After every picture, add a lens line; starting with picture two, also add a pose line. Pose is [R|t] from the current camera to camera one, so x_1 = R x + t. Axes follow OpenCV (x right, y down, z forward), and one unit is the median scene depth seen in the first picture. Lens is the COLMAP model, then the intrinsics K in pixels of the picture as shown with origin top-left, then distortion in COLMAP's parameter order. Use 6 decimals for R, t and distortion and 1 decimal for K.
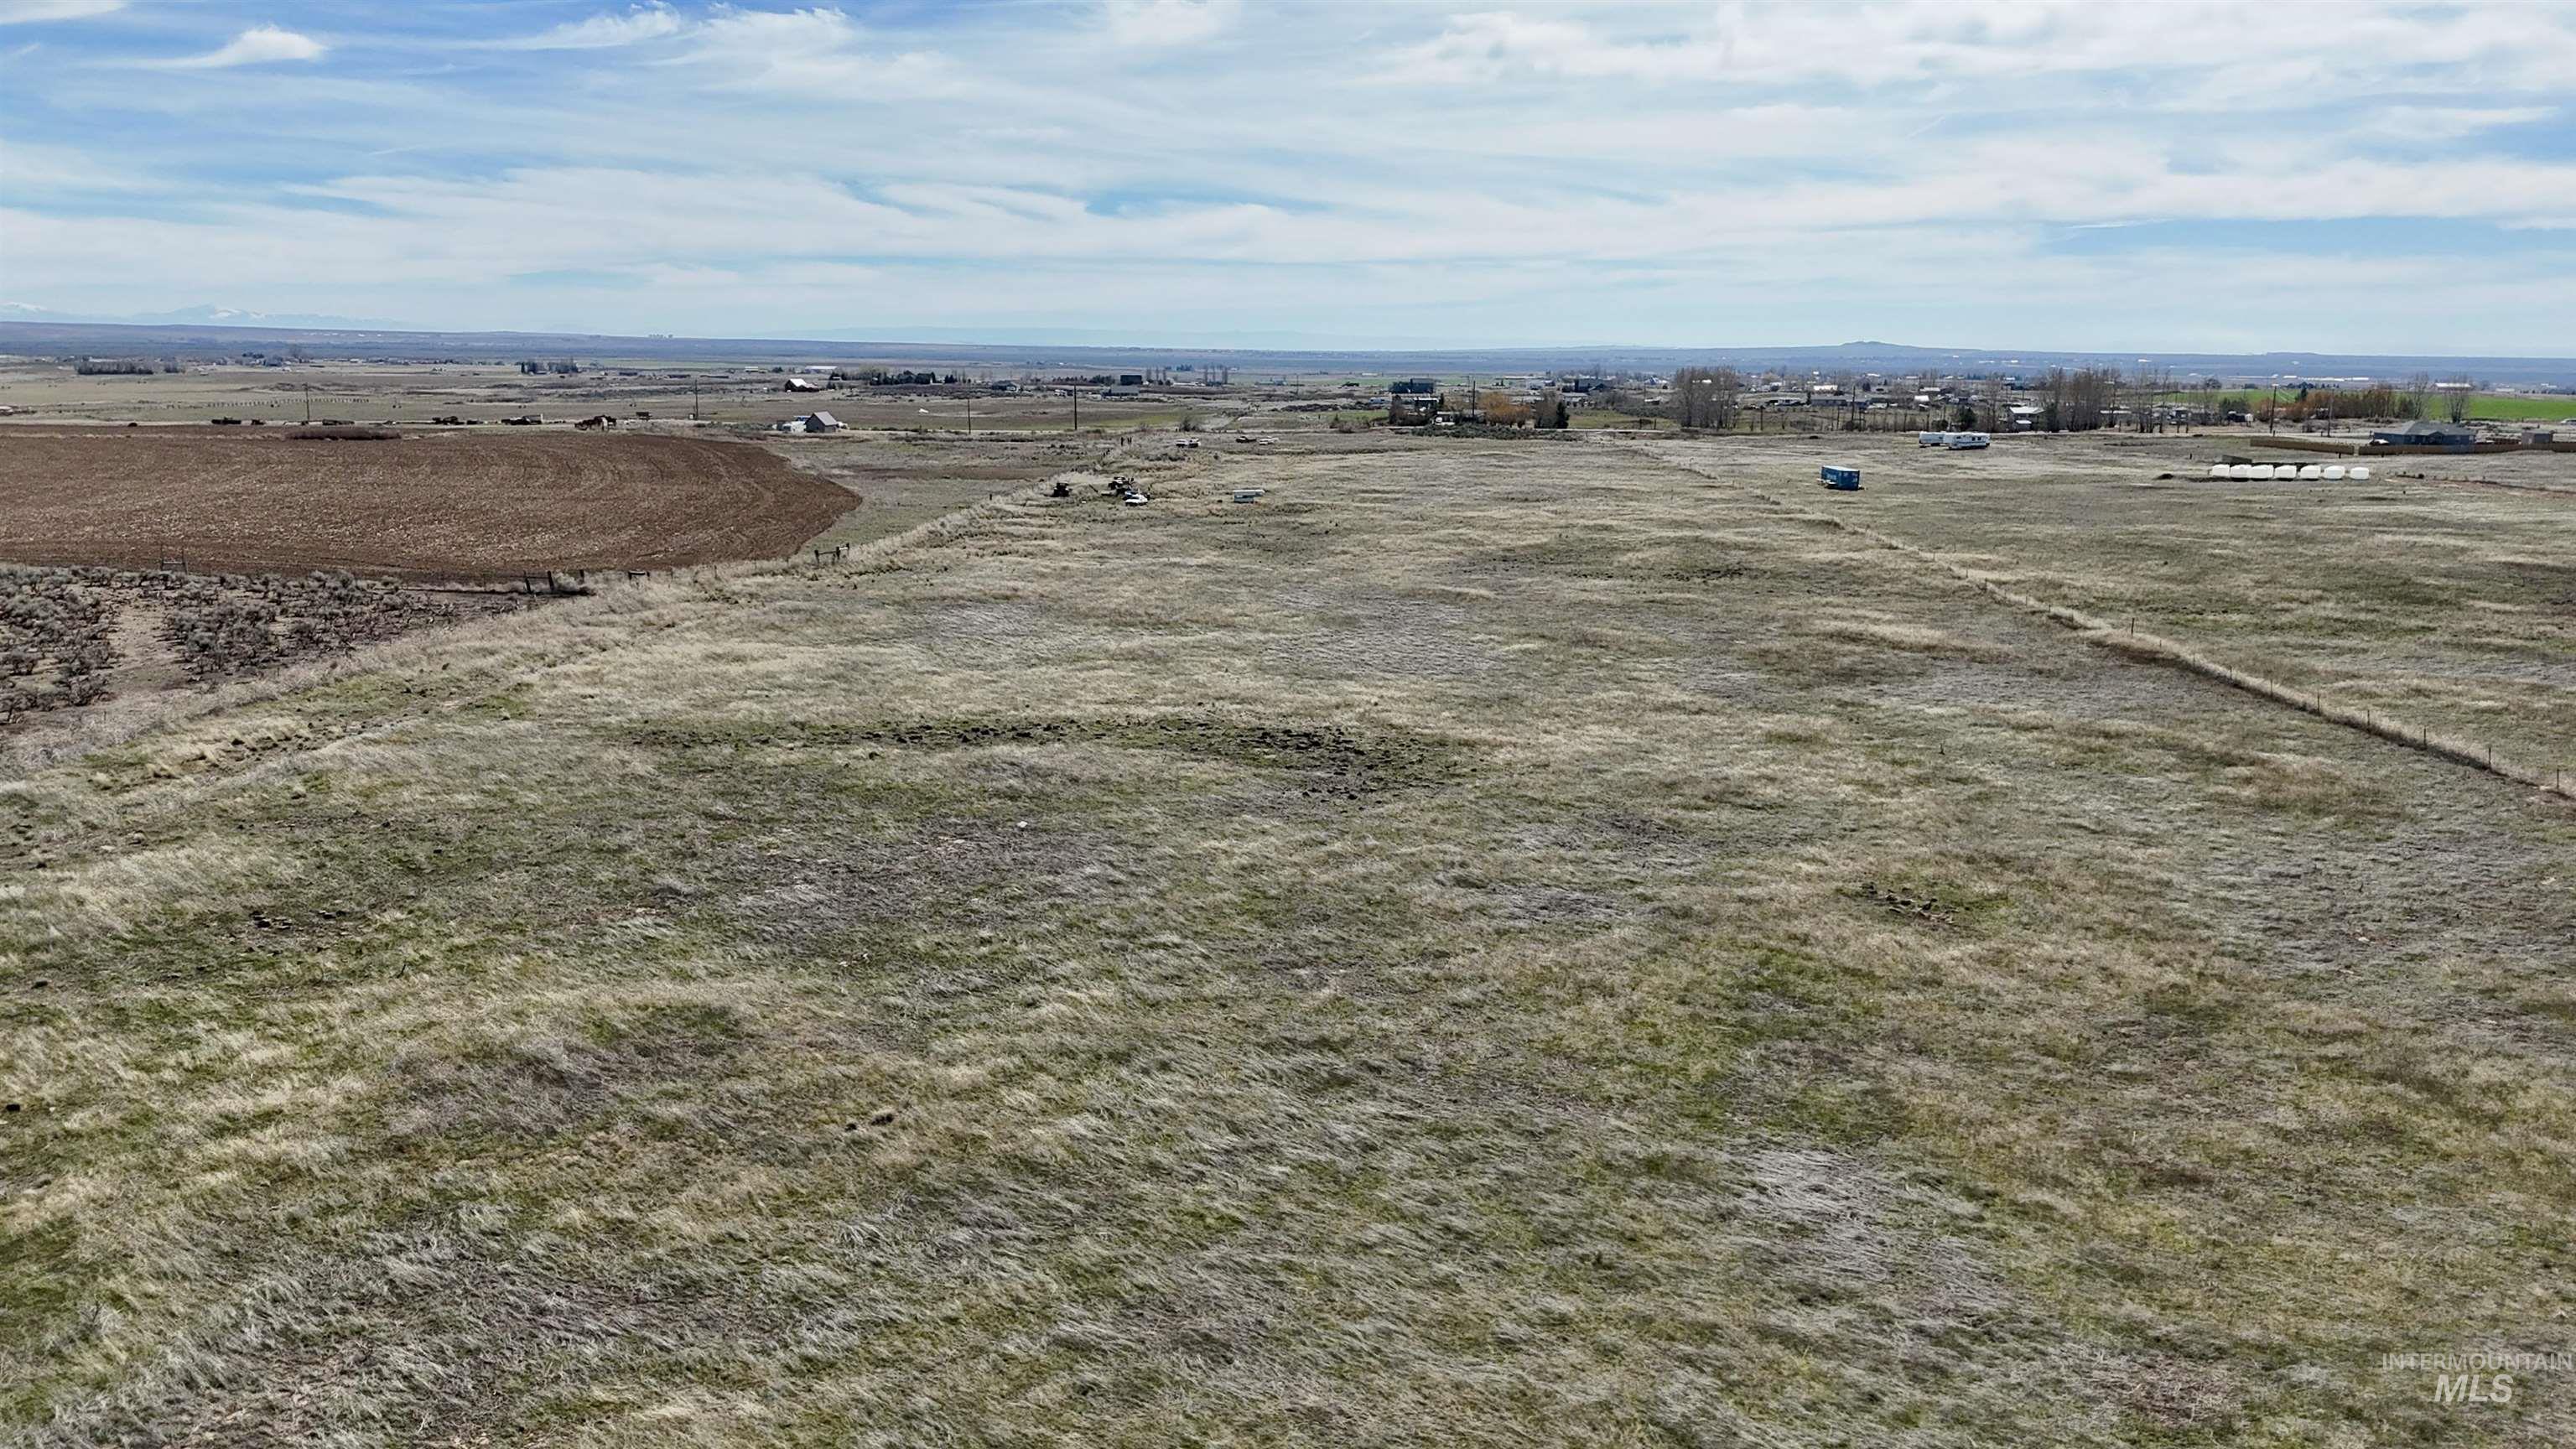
lens RADIAL K [[1905.3, 0, 1297.6], [0, 1905.3, 732.2], [0, 0, 1]] dist [0.068571, -0.055451]
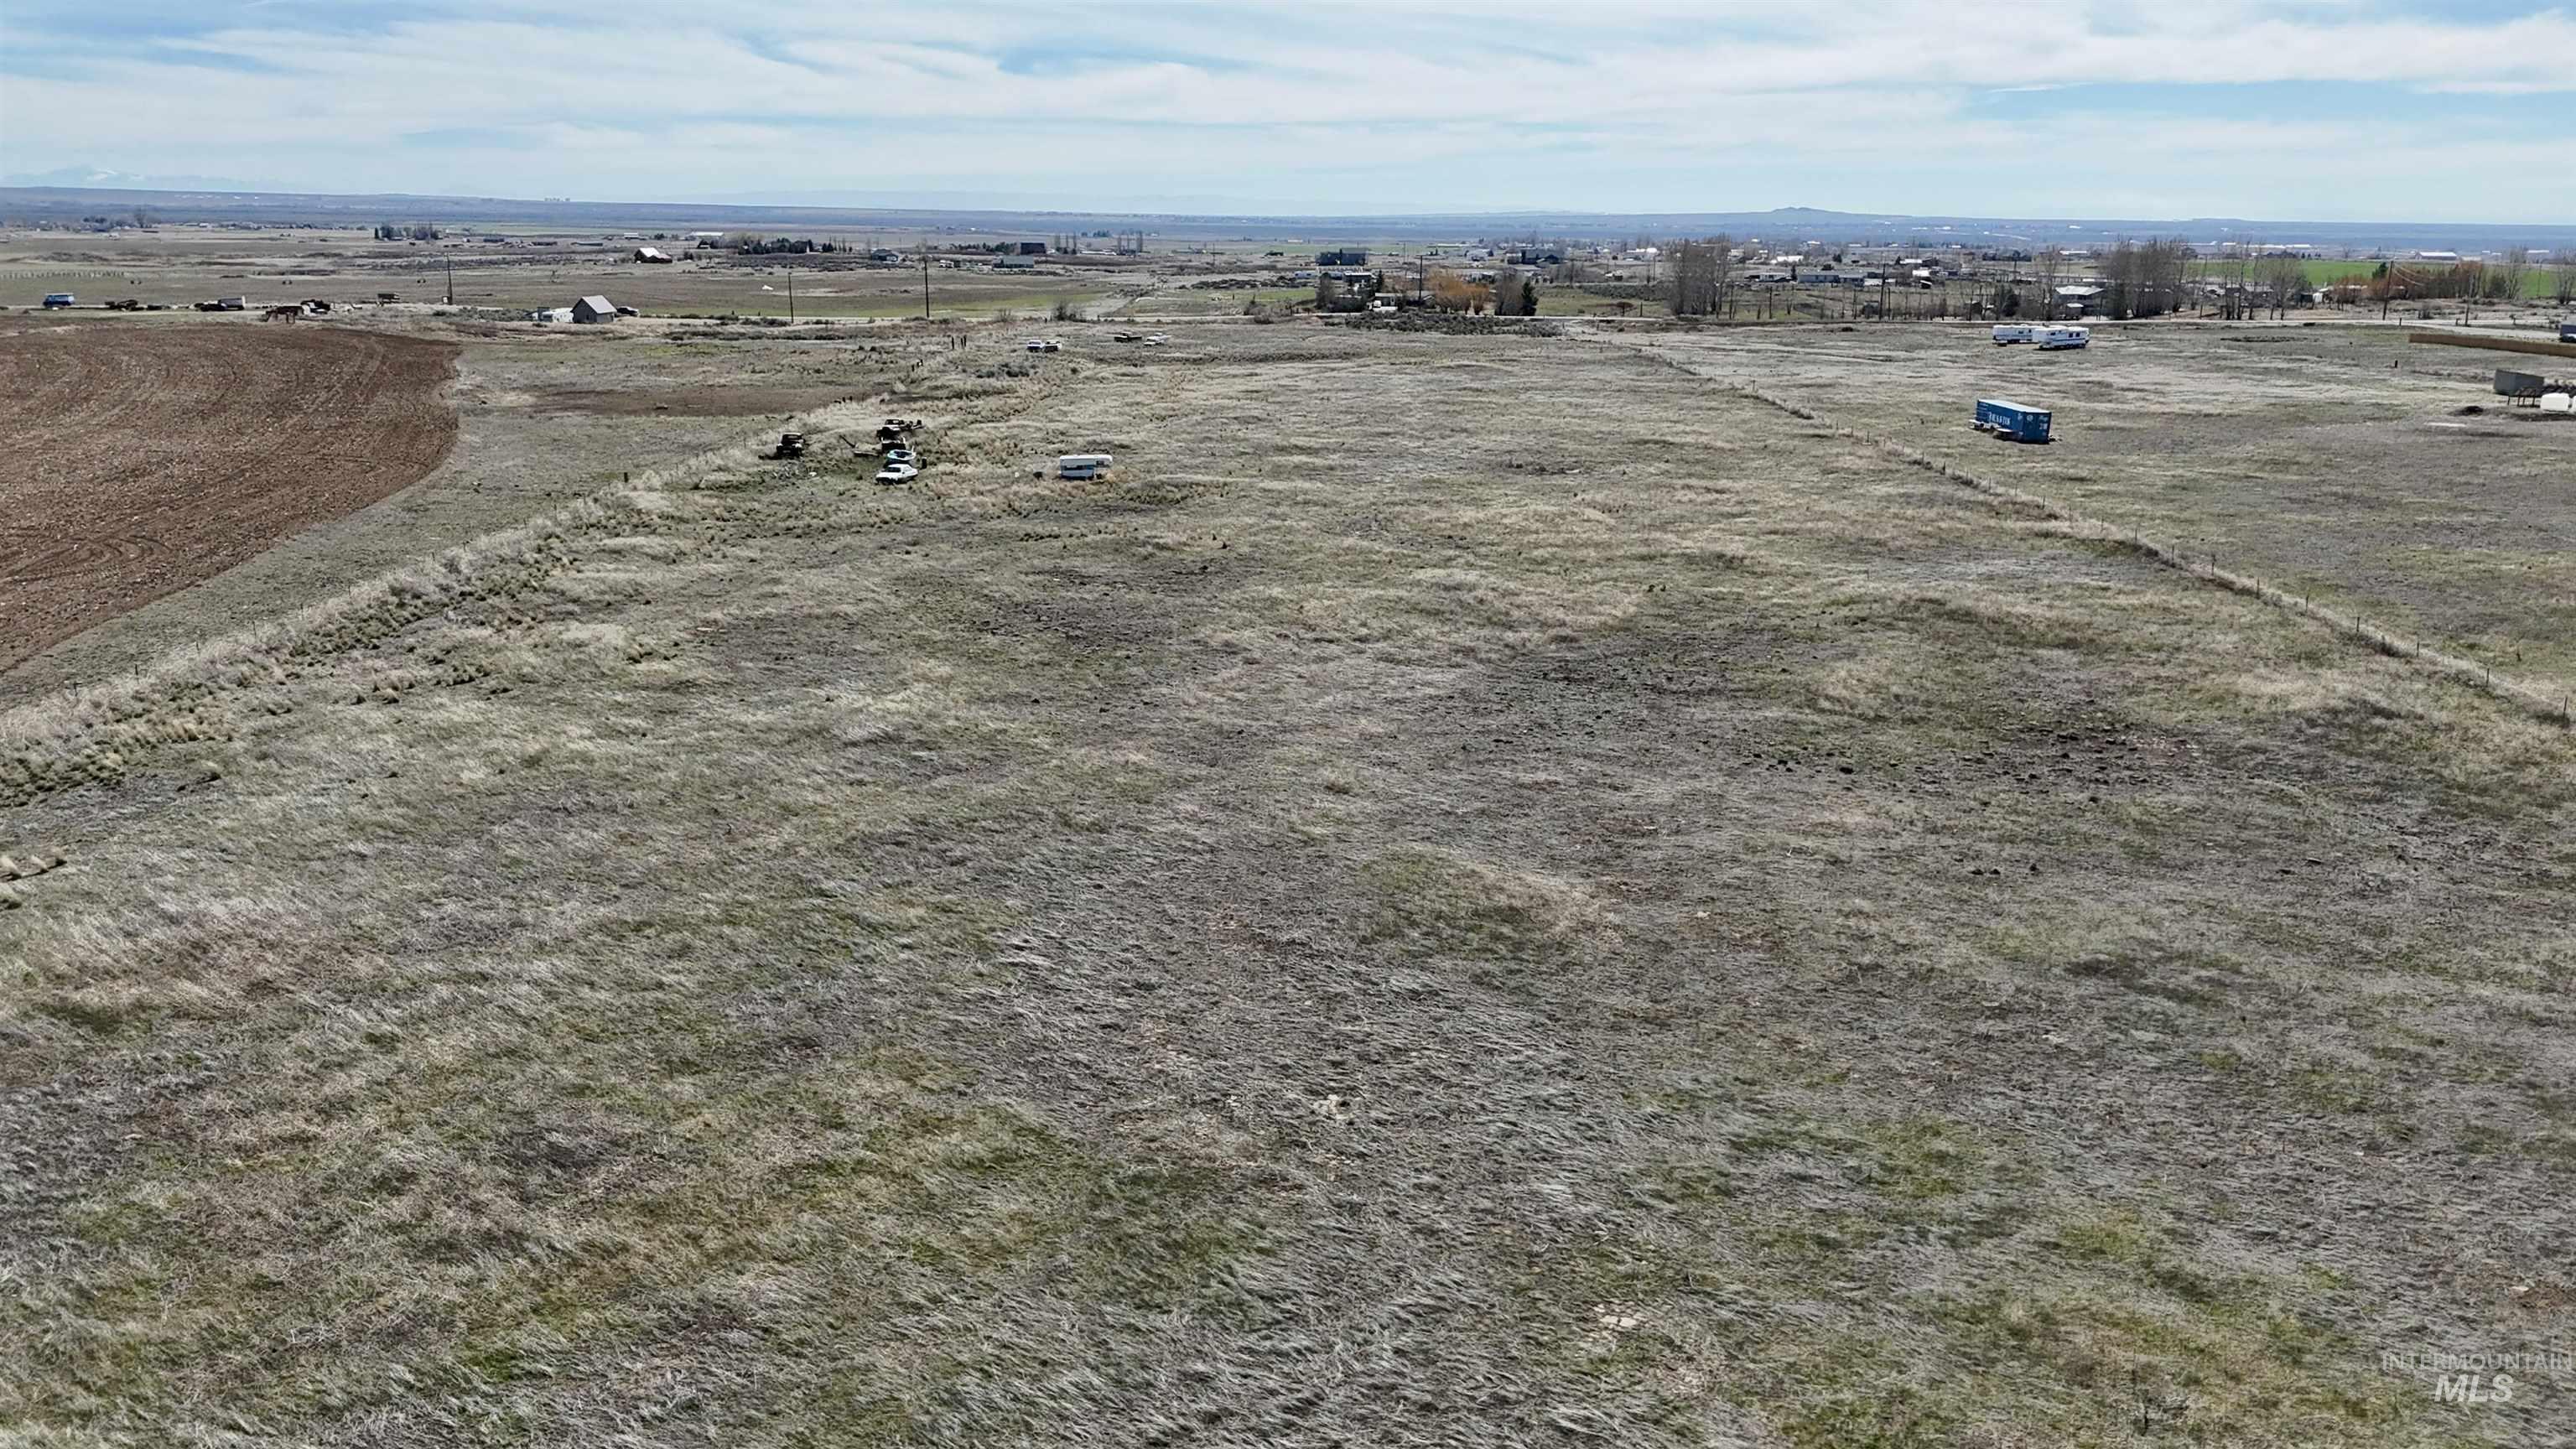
lens RADIAL K [[1793.5, 0, 1457.3], [0, 1793.5, 720.6], [0, 0, 1]] dist [0.040006, -0.011439]
pose [[0.992502, -0.034170, 0.117355, 0.009354], [0.025084, 0.996634, 0.078045, -0.036770], [-0.119626, -0.074516, 0.990019, 0.180184]]
